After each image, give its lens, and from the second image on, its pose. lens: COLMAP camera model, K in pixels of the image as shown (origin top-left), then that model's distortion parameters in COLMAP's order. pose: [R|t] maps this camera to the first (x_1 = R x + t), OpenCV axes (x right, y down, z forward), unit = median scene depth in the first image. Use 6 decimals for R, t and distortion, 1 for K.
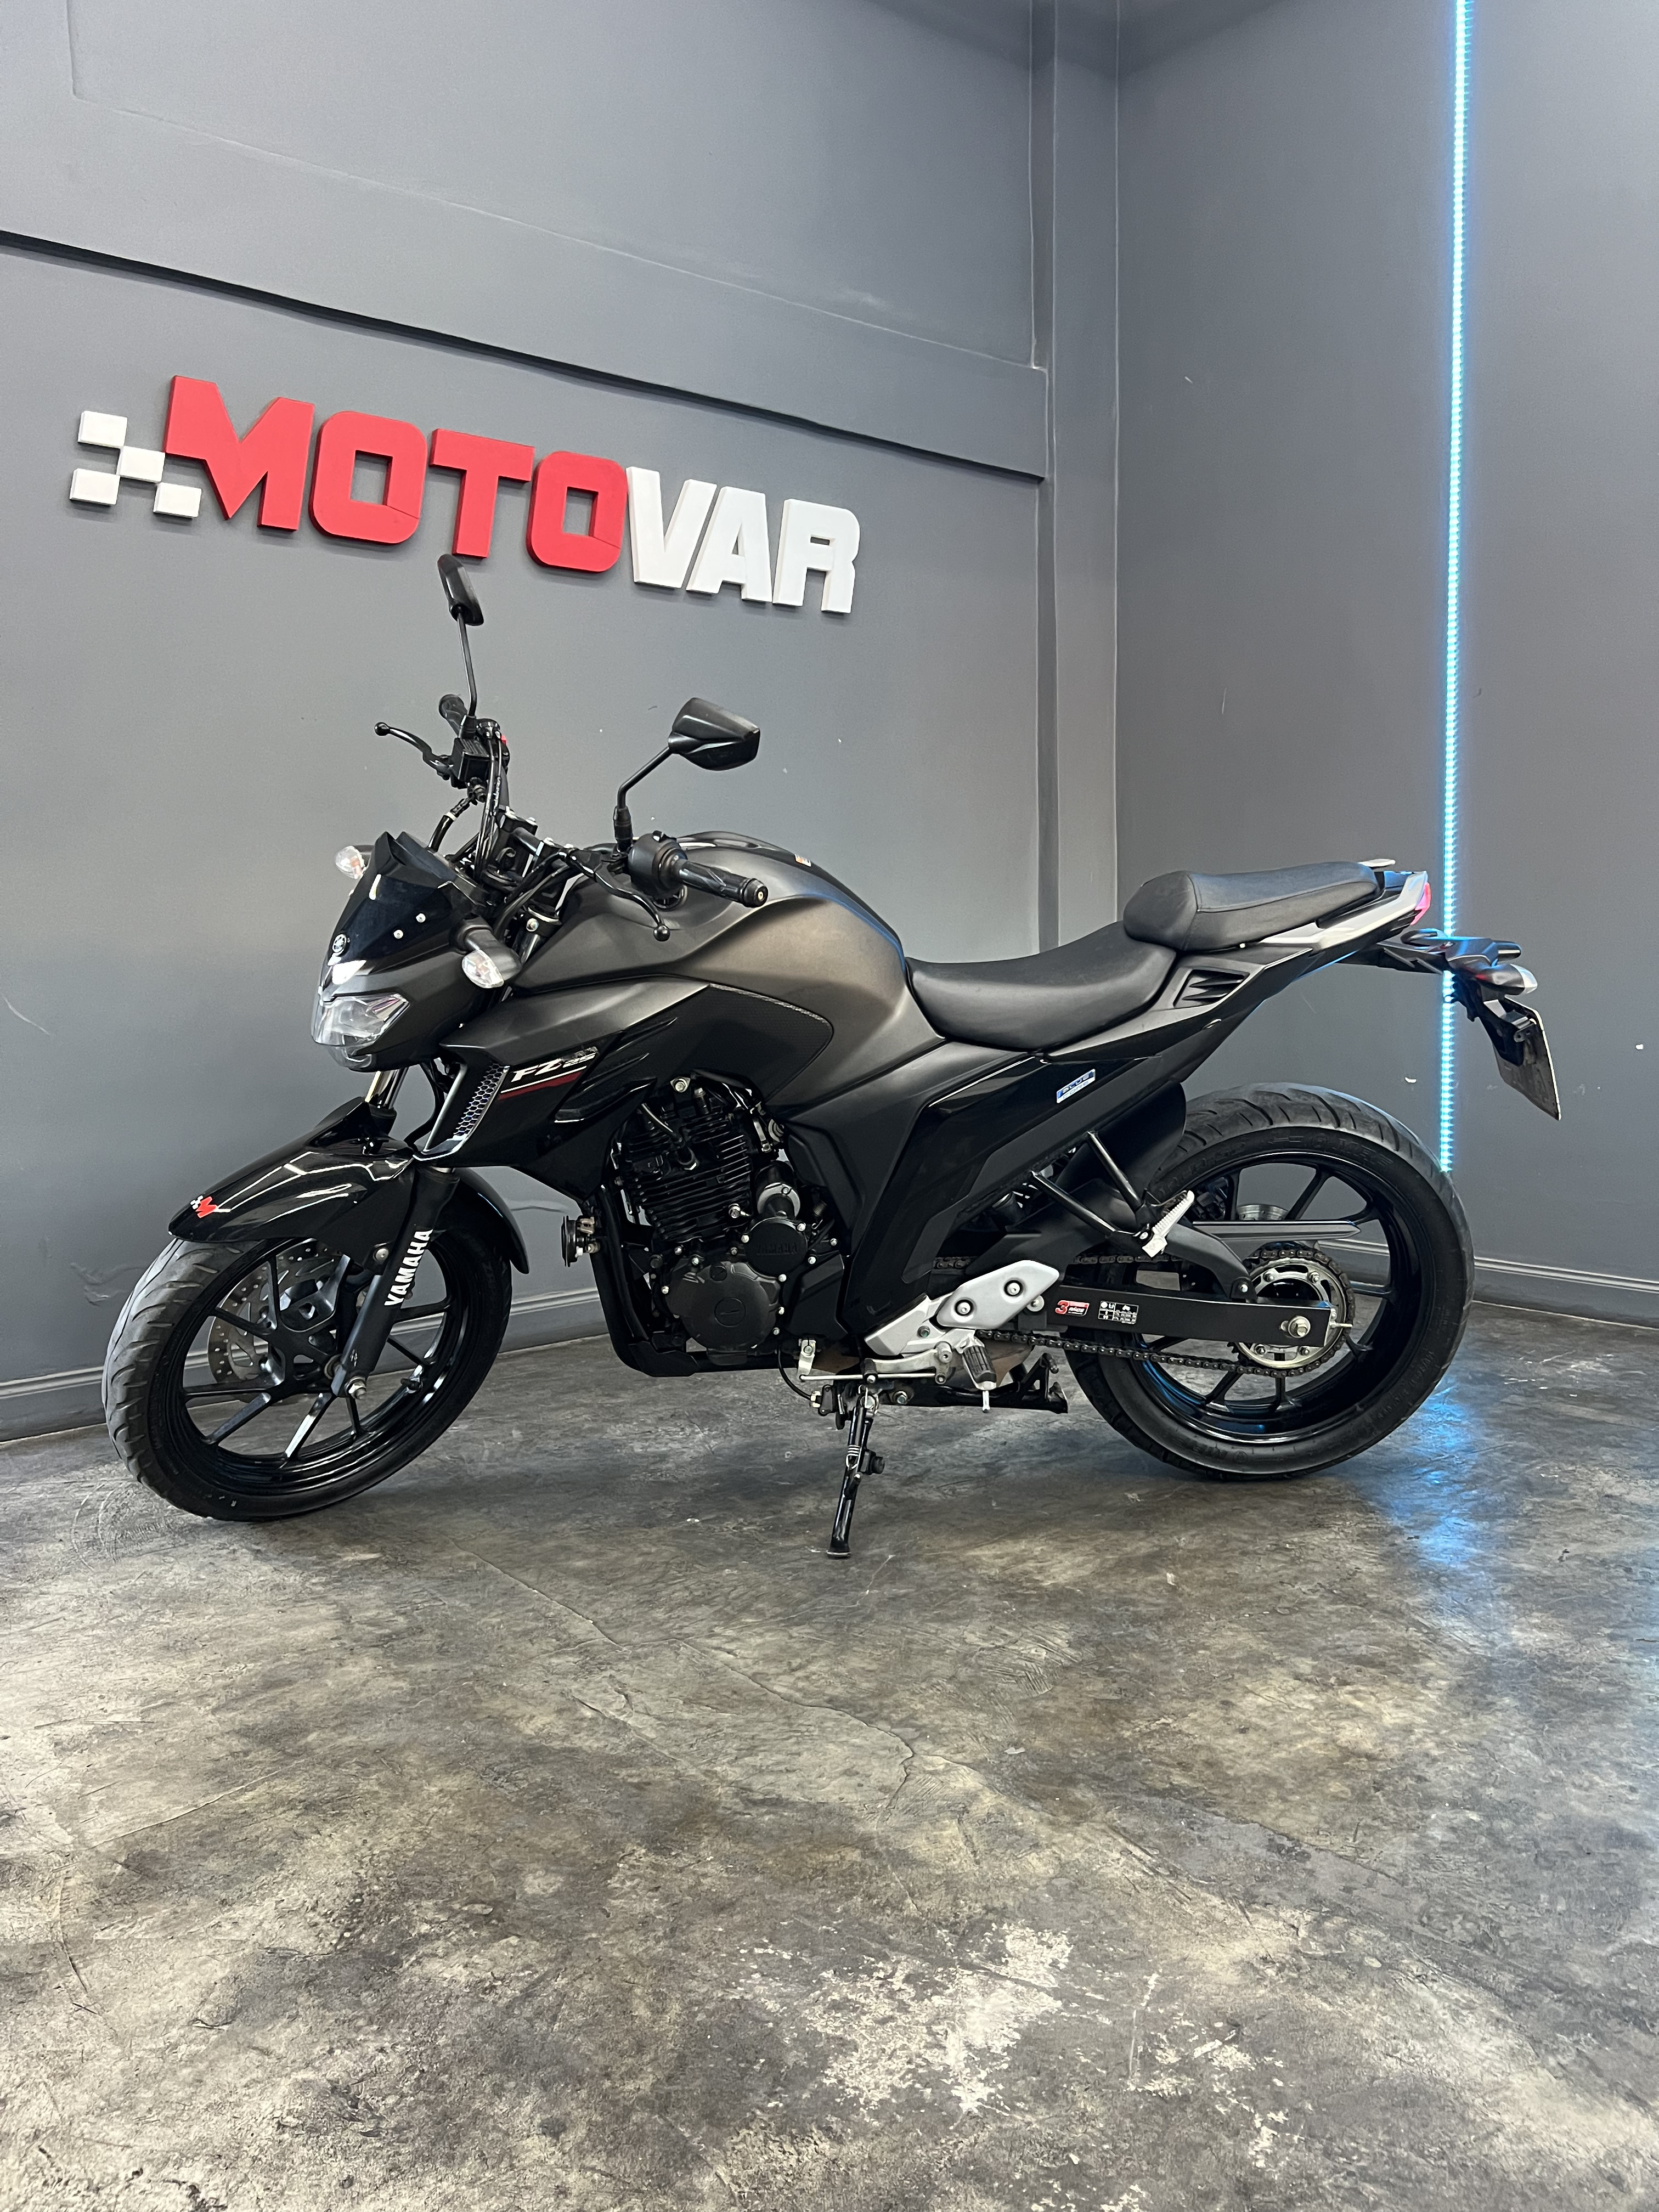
lens RADIAL K [[1661.8, 0, 837.8], [0, 1661.8, 1099.1], [0, 0, 1]] dist [0.043670, -0.049388]
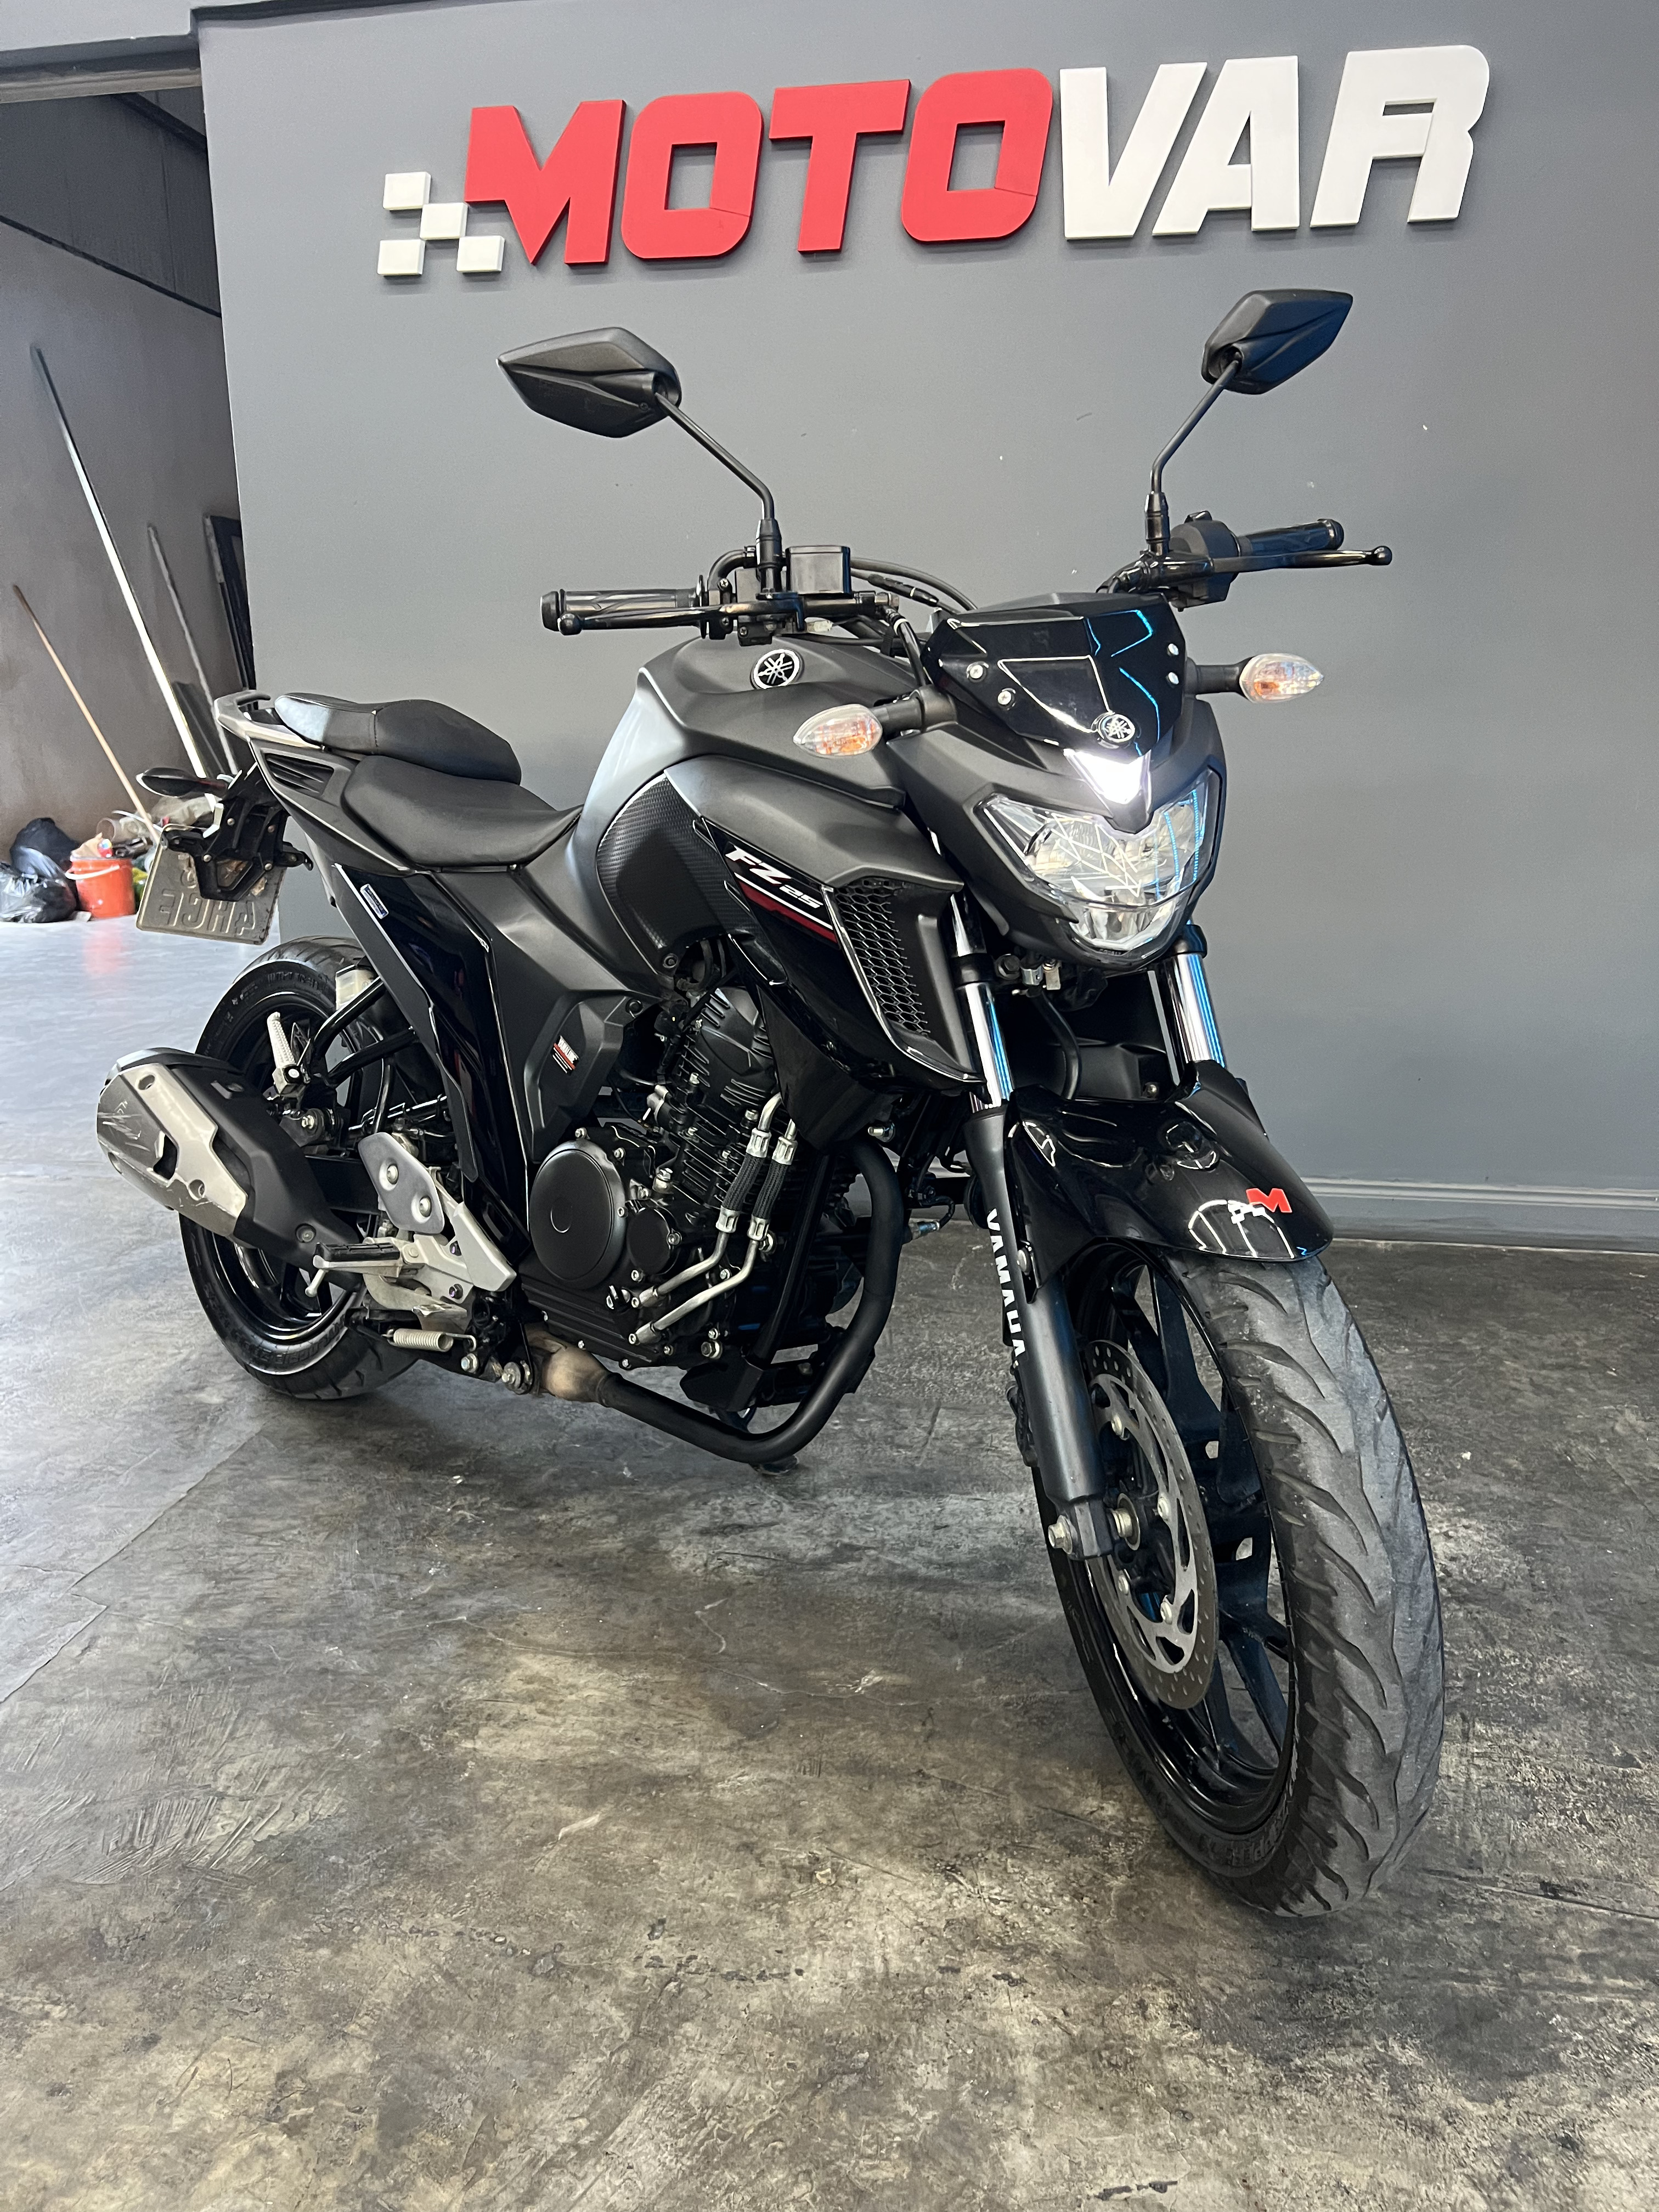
lens RADIAL K [[1663.3, 0, 823.6], [0, 1663.3, 1112.6], [0, 0, 1]] dist [0.057188, -0.068524]
pose [[0.666387, 0.191524, -0.720588, 0.760305], [-0.069995, 0.978247, 0.195277, -0.132072], [0.742314, -0.079692, 0.665297, 0.736307]]
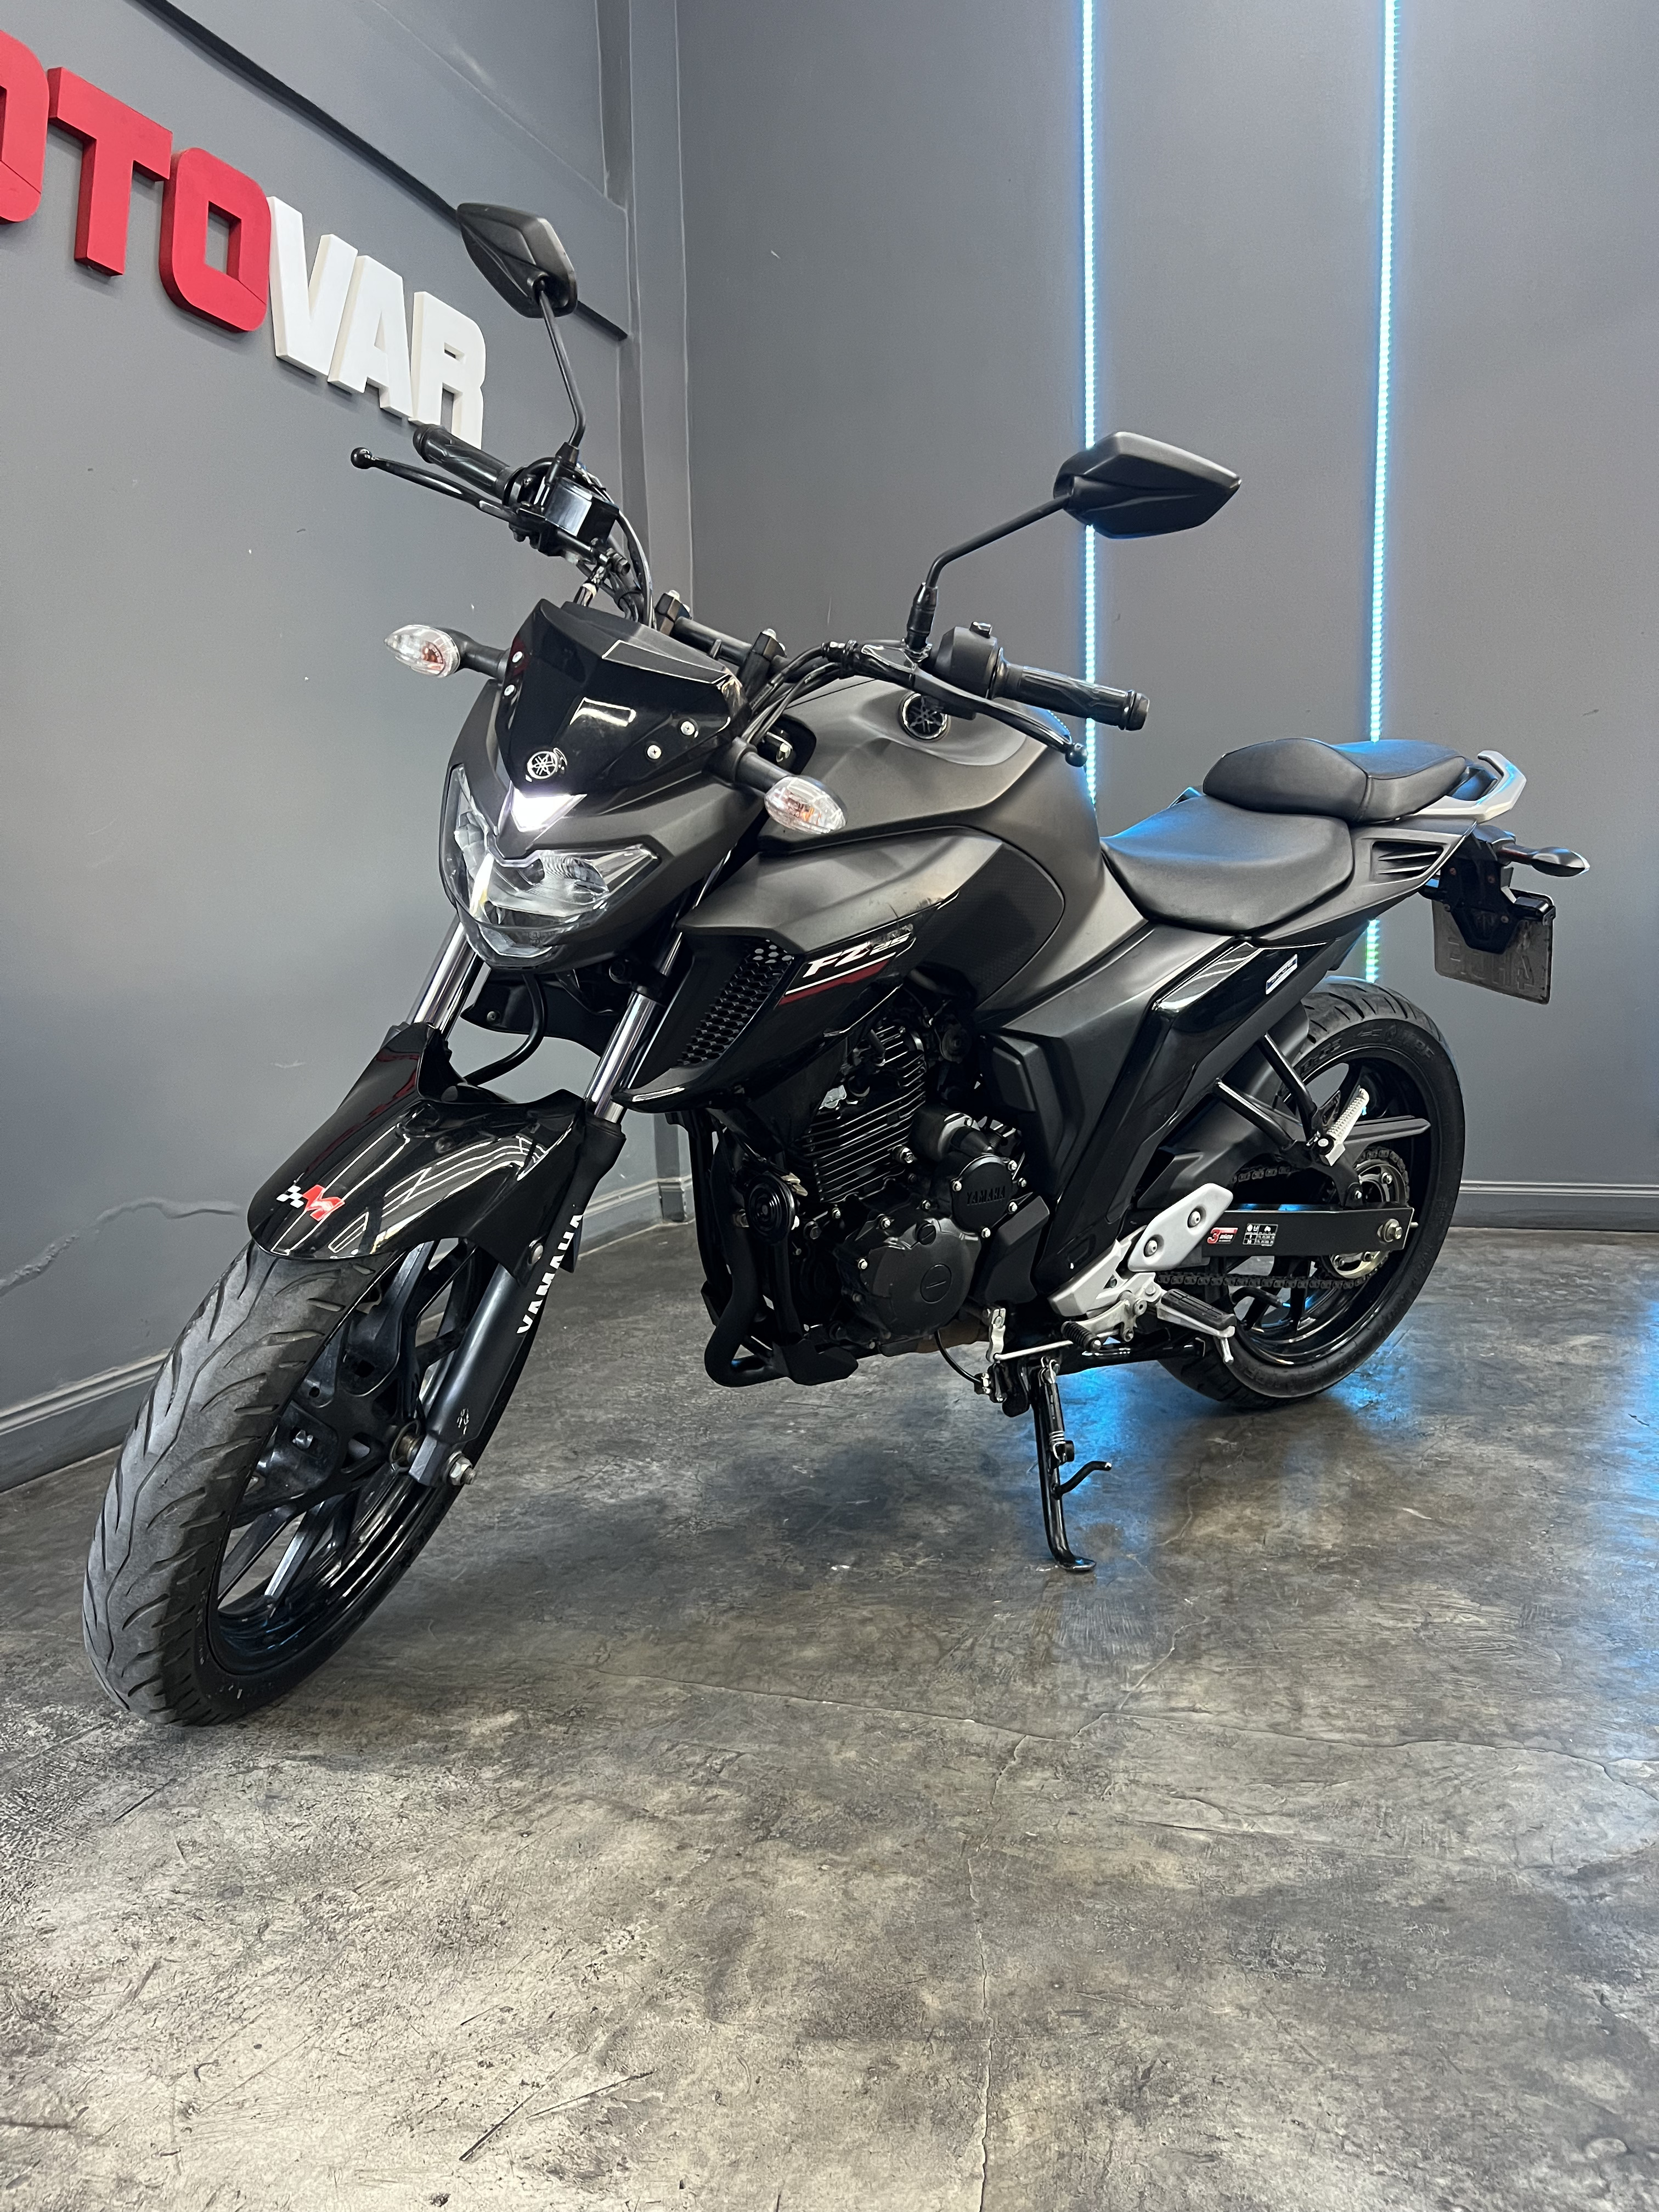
lens RADIAL K [[1661.5, 0, 841.6], [0, 1661.5, 1092.1], [0, 0, 1]] dist [0.046066, -0.052497]
pose [[0.847332, -0.058659, 0.527814, -0.592425], [0.055076, 0.998228, 0.022523, 0.024582], [-0.528200, 0.009985, 0.849061, 0.439354]]
